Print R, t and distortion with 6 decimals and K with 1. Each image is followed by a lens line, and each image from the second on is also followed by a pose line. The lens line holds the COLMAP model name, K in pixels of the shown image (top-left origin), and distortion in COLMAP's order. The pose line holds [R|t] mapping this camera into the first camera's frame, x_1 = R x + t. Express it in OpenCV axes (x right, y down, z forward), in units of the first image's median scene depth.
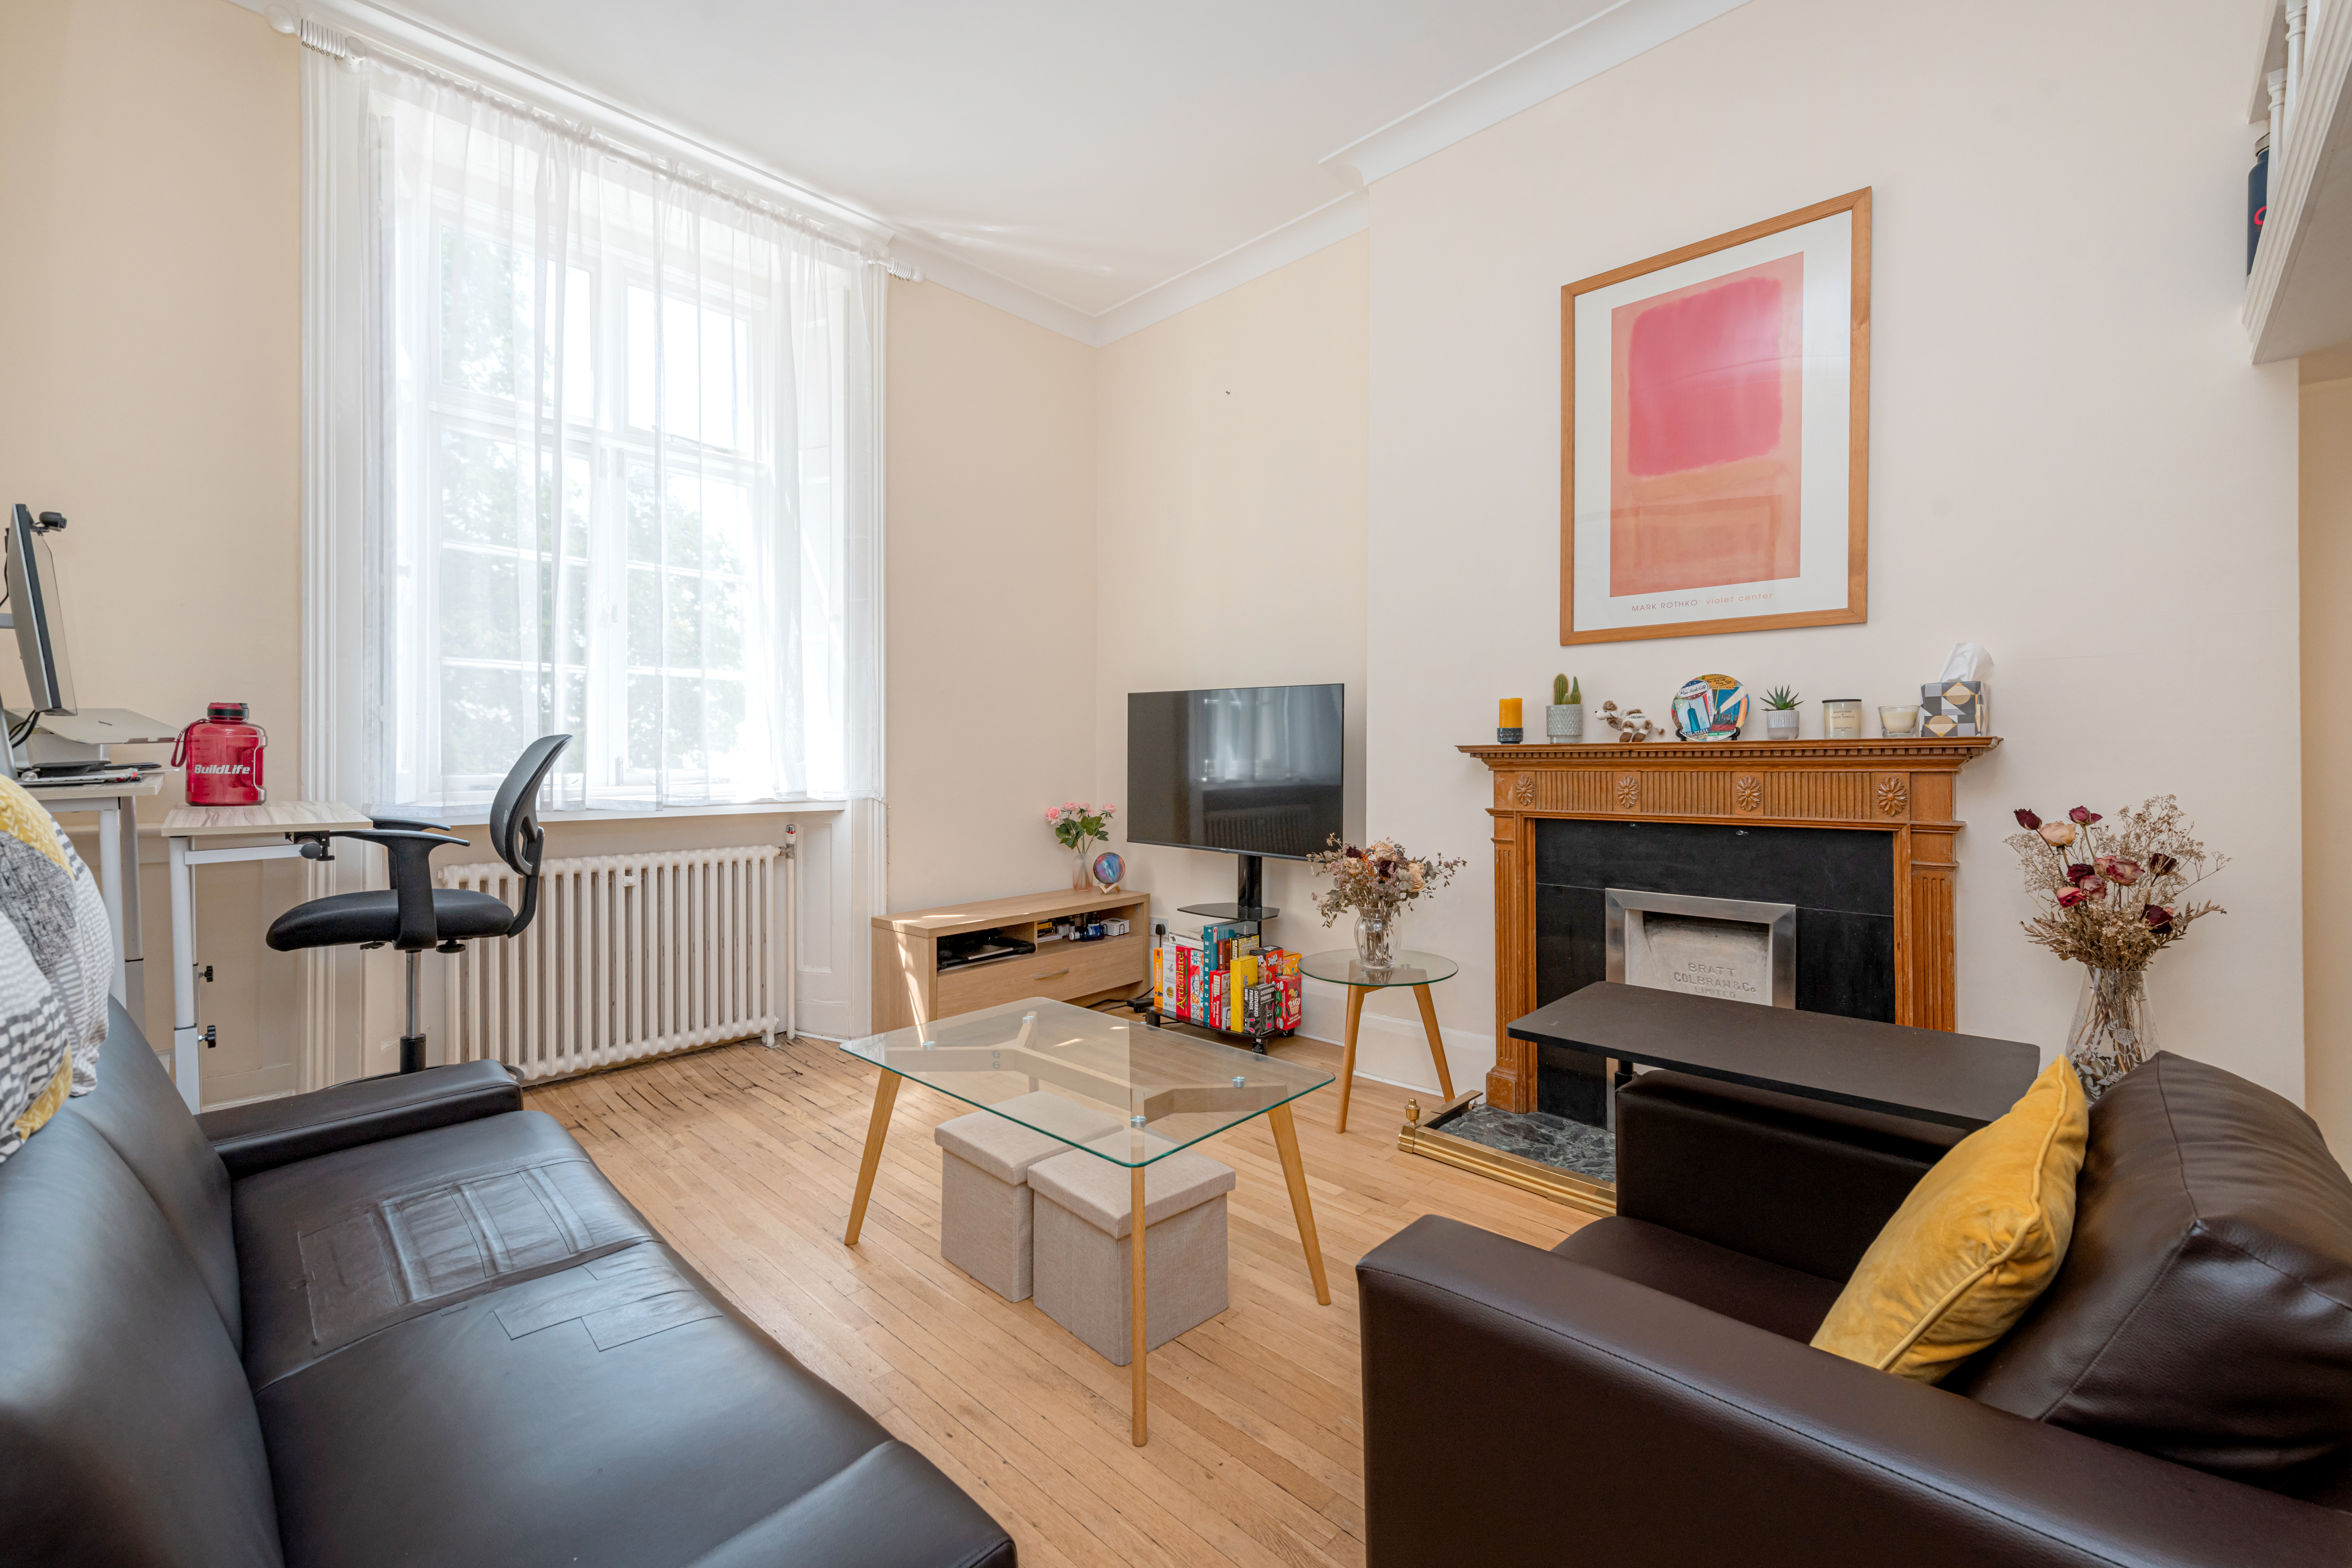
lens RADIAL K [[938.6, 0, 1181.4], [0, 938.6, 774.2], [0, 0, 1]] dist [-0.016047, -0.000879]
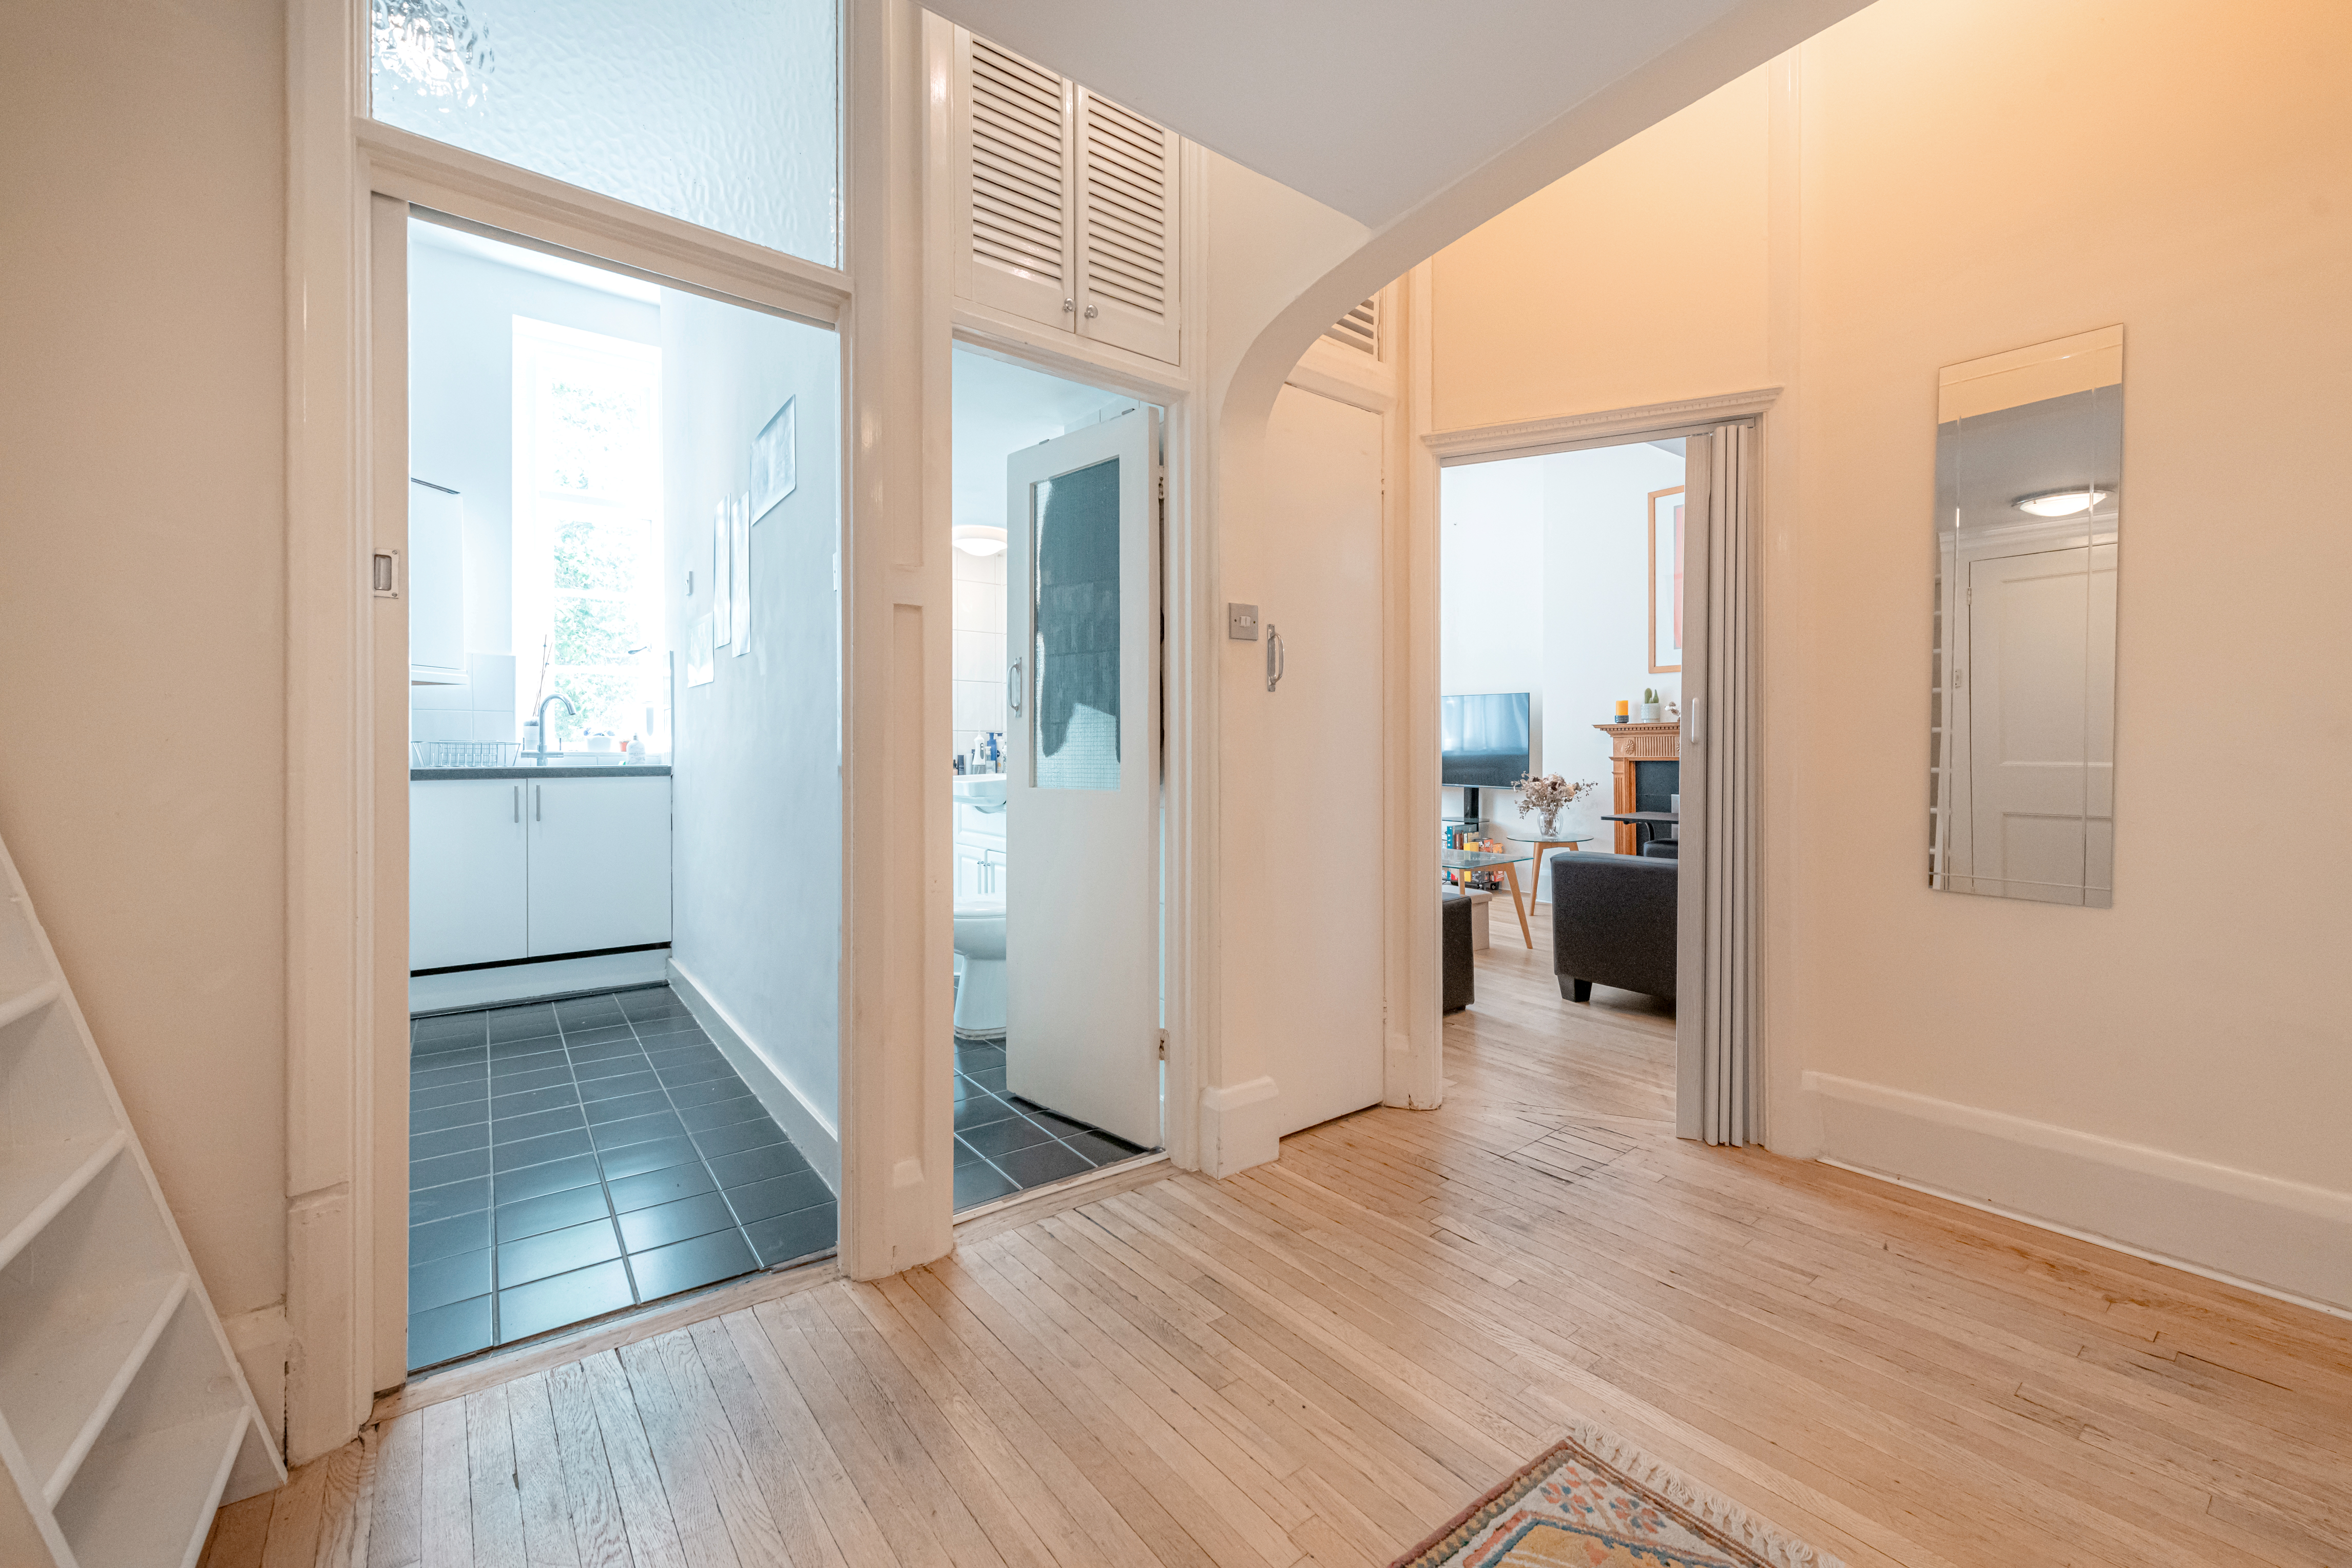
lens RADIAL K [[892.3, 0, 1179.6], [0, 892.3, 750.1], [0, 0, 1]] dist [0.000739, 0.000000]
pose [[0.986161, 0.002603, -0.165771, -0.239725], [-0.005397, 0.999851, -0.016410, 0.056384], [0.165703, 0.017078, 0.986028, -0.948442]]
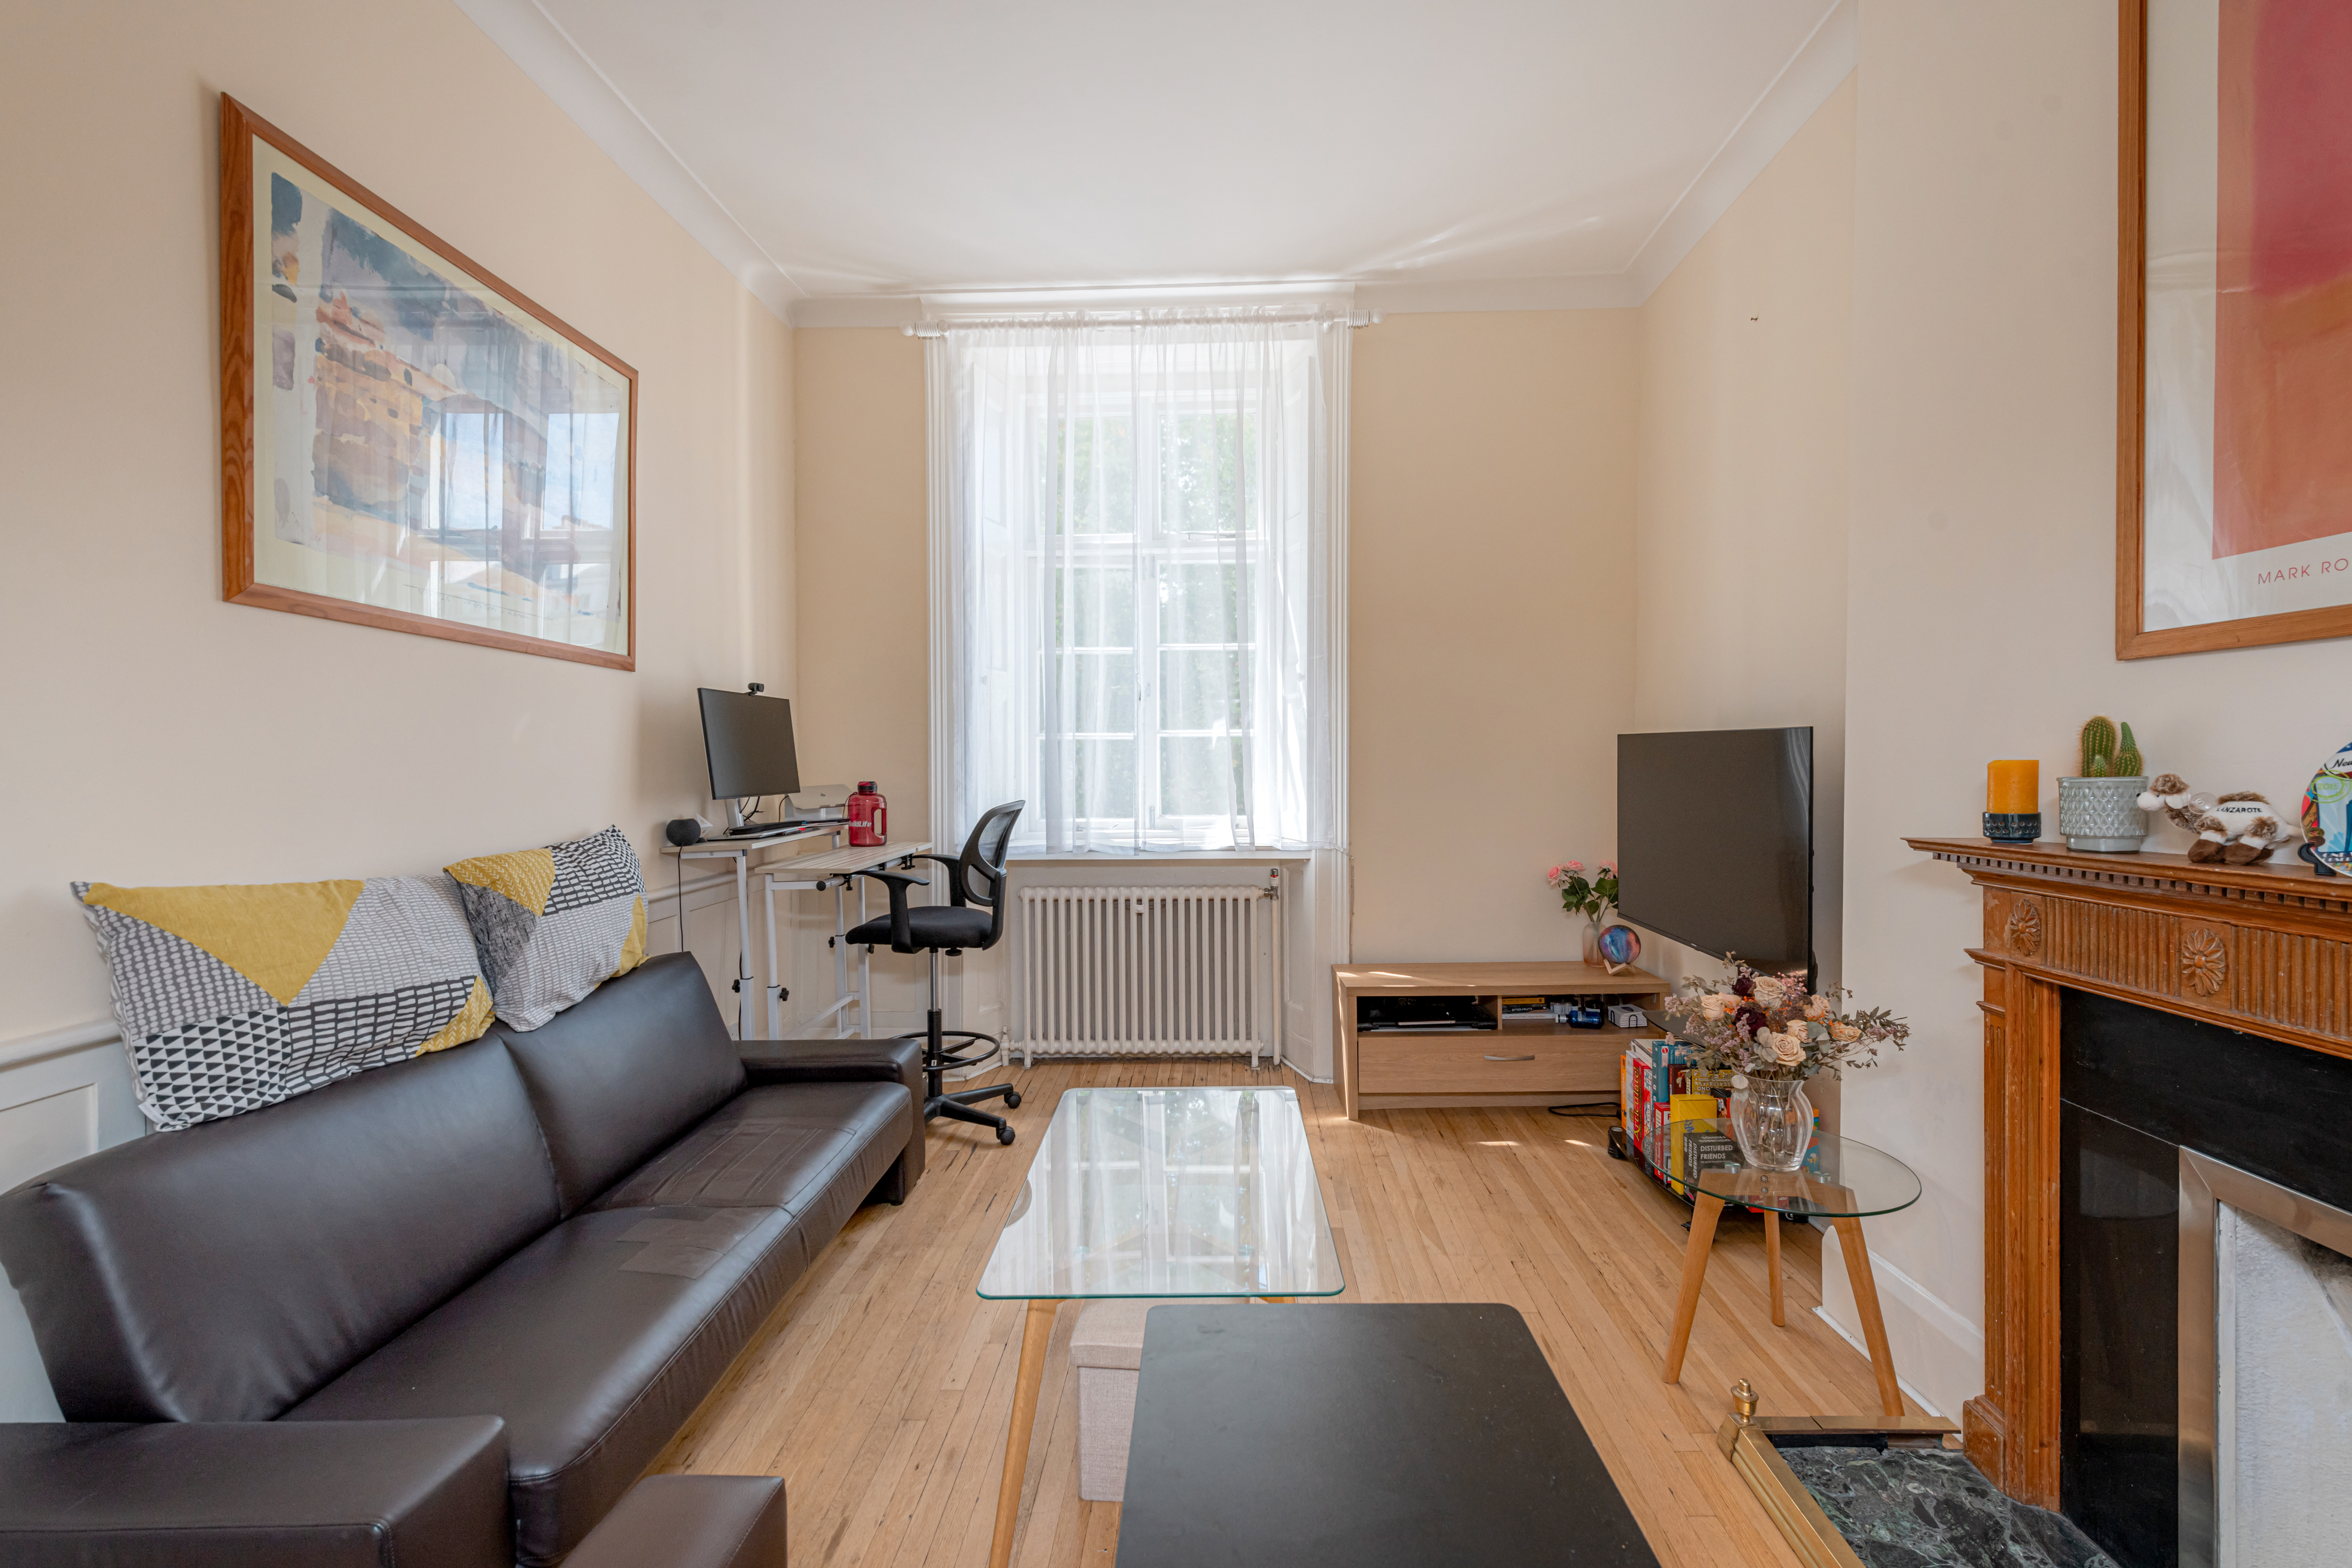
lens RADIAL K [[938.6, 0, 1185.4], [0, 938.6, 791.2], [0, 0, 1]] dist [-0.016047, -0.000879]
pose [[0.667582, 0.013103, -0.744421, 0.415951], [-0.005181, 0.999903, 0.012954, -0.064196], [0.744518, -0.004791, 0.667585, 0.252121]]
